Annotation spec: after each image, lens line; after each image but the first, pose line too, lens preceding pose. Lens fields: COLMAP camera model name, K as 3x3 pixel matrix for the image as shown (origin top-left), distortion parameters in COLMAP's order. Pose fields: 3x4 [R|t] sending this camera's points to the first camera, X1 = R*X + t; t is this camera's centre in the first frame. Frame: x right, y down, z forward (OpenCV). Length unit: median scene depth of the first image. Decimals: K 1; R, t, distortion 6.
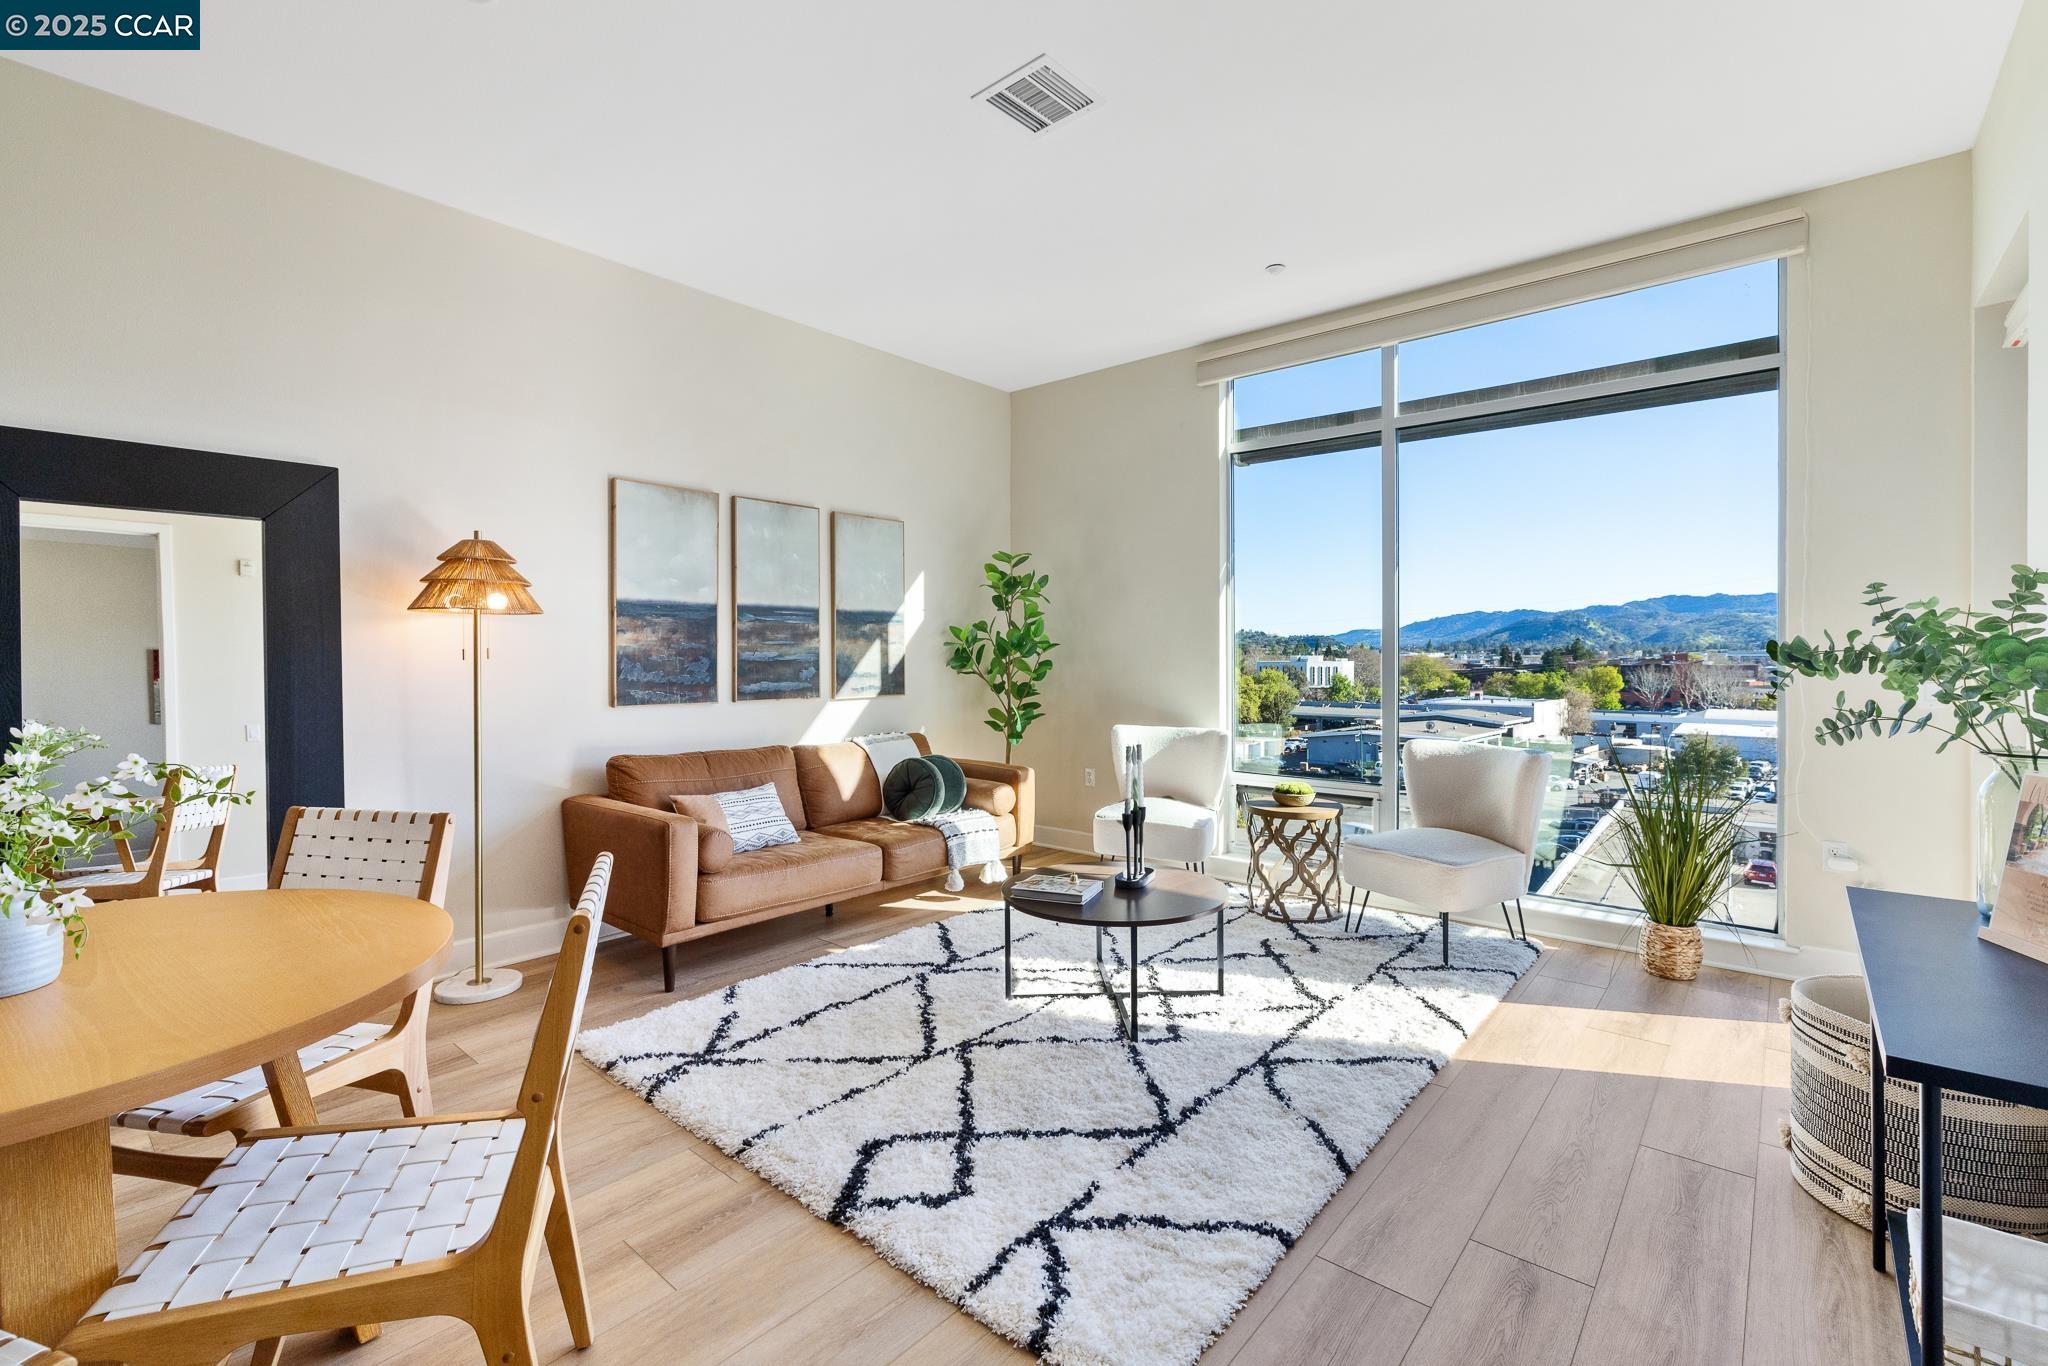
lens RADIAL K [[891.3, 0, 1022.5], [0, 891.3, 648.0], [0, 0, 1]] dist [-0.003261, -0.000104]
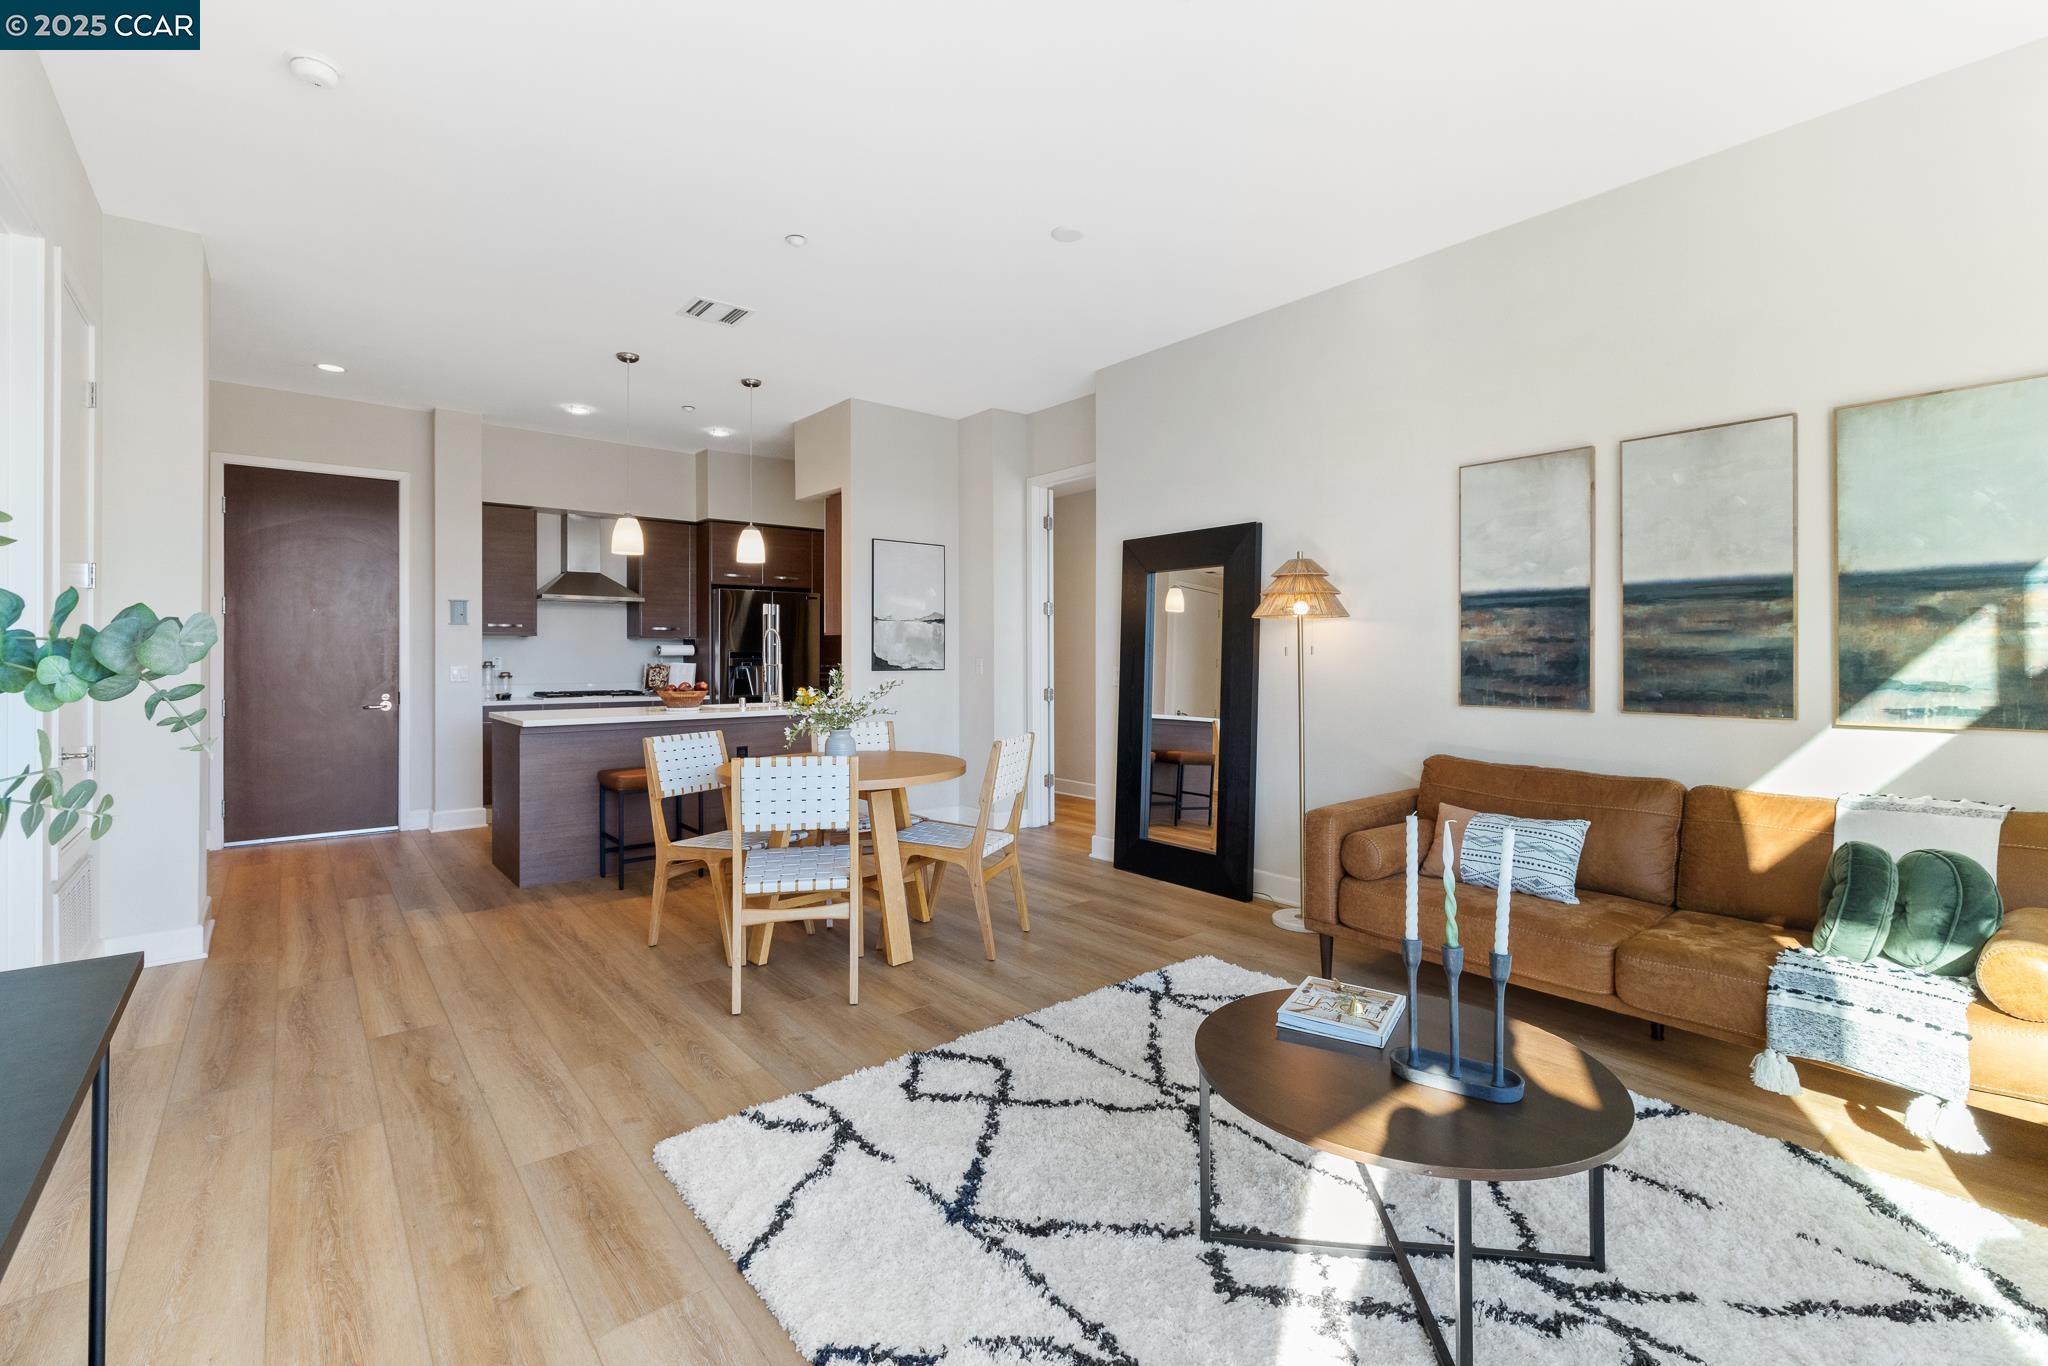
lens RADIAL K [[891.3, 0, 1022.5], [0, 891.3, 648.0], [0, 0, 1]] dist [-0.003261, -0.000104]
pose [[-0.164945, -0.007083, -0.986277, 0.516979], [0.009535, 0.999916, -0.008776, 0.007325], [0.986257, -0.010852, -0.164864, 0.632939]]
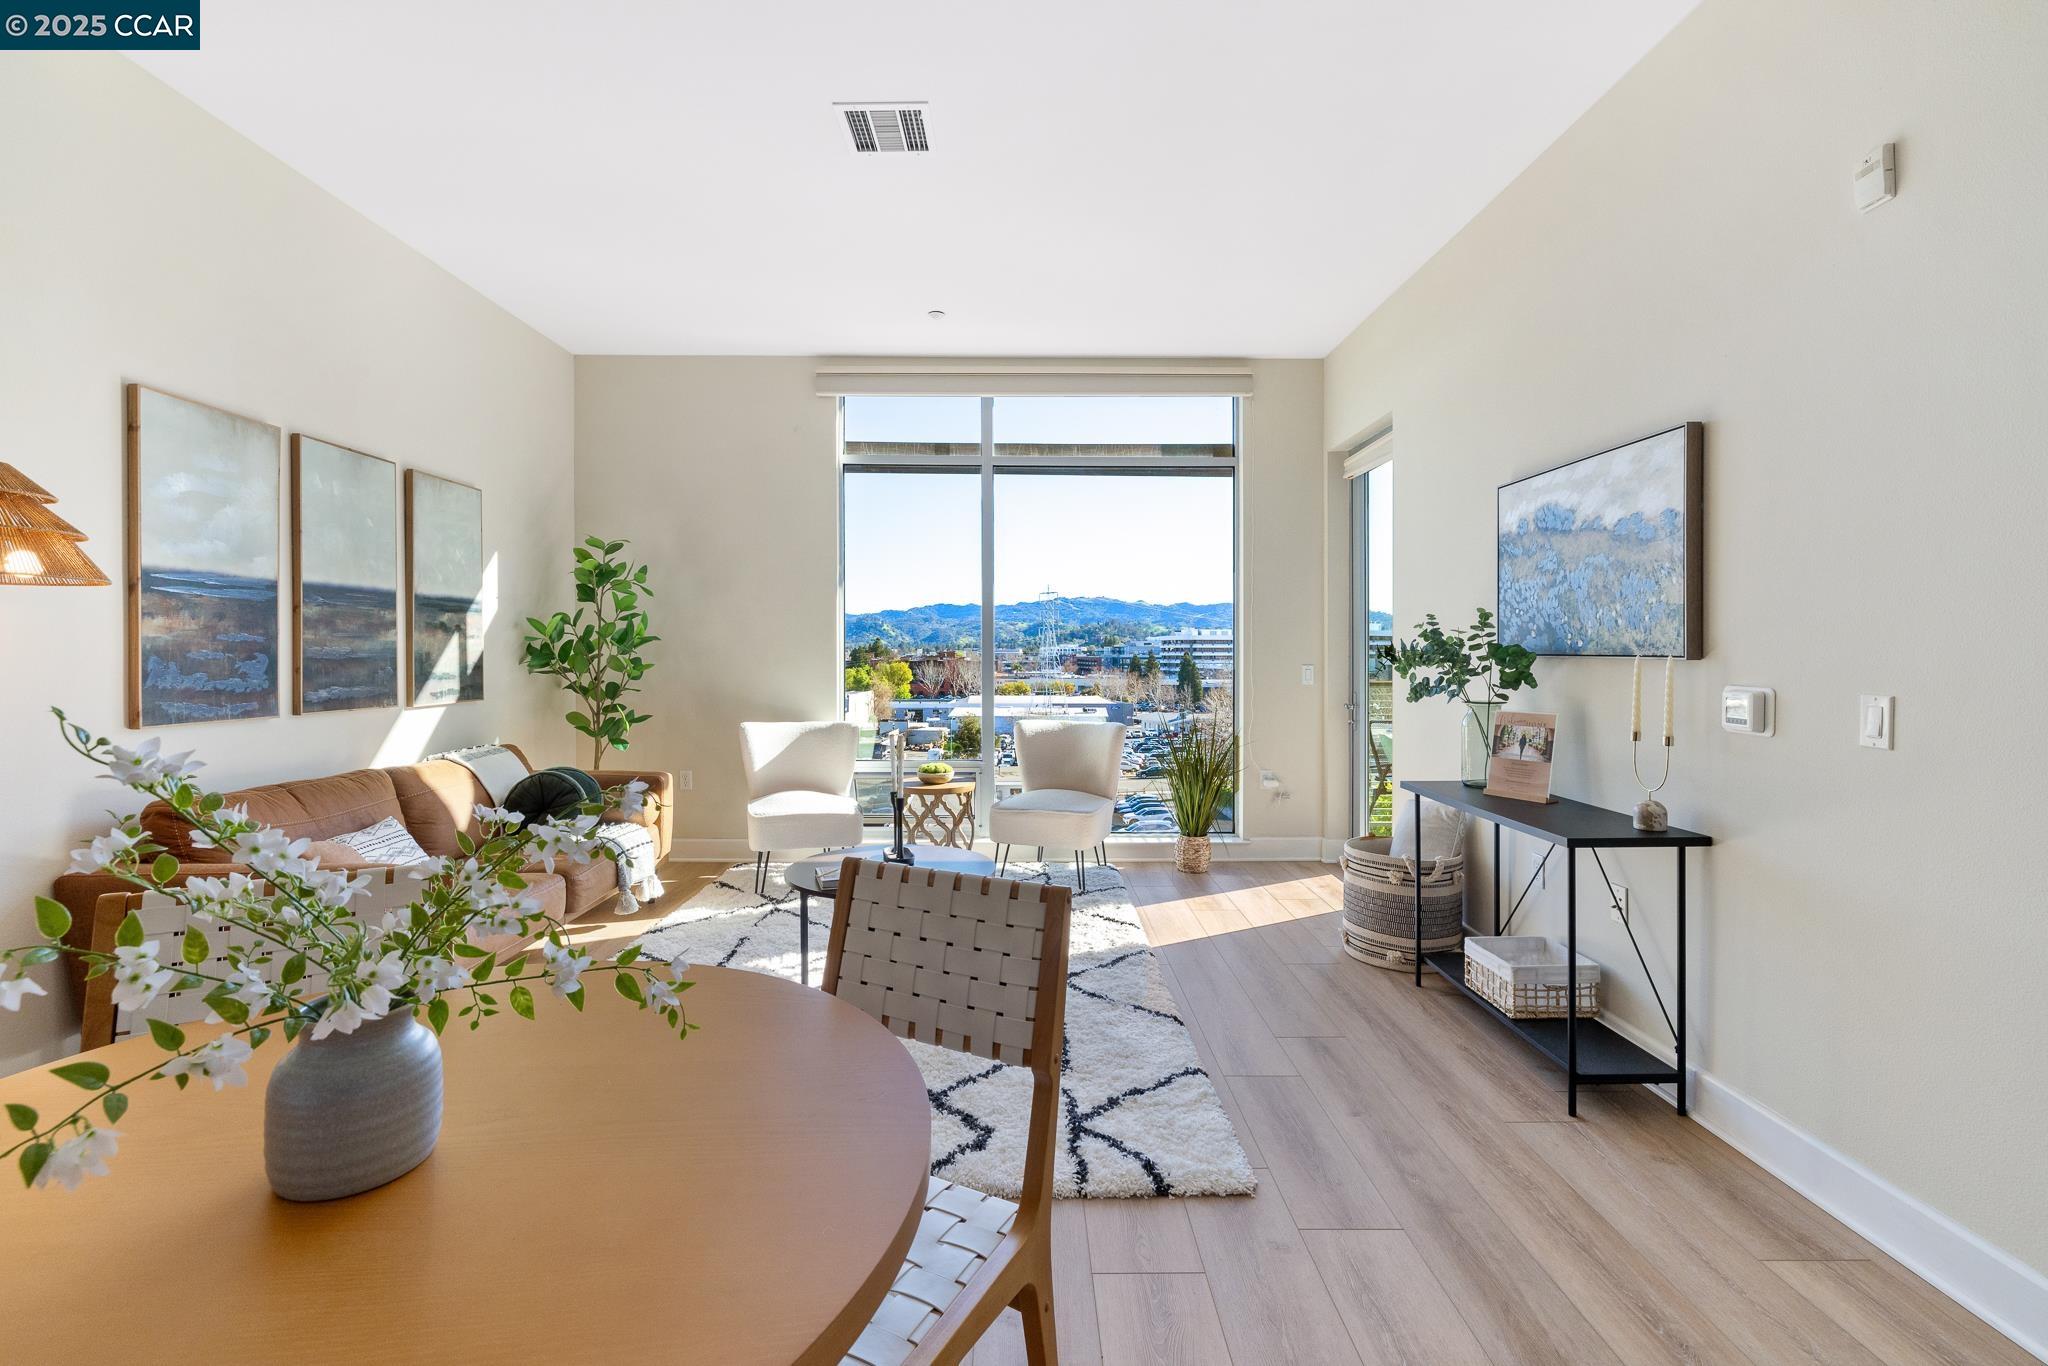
lens RADIAL K [[901.6, 0, 1013.2], [0, 901.6, 640.9], [0, 0, 1]] dist [-0.008847, 0.000069]
pose [[0.754312, 0.009834, 0.656442, -0.372767], [-0.006674, 0.999951, -0.007311, 0.001074], [-0.656482, 0.001133, 0.754341, 0.059155]]
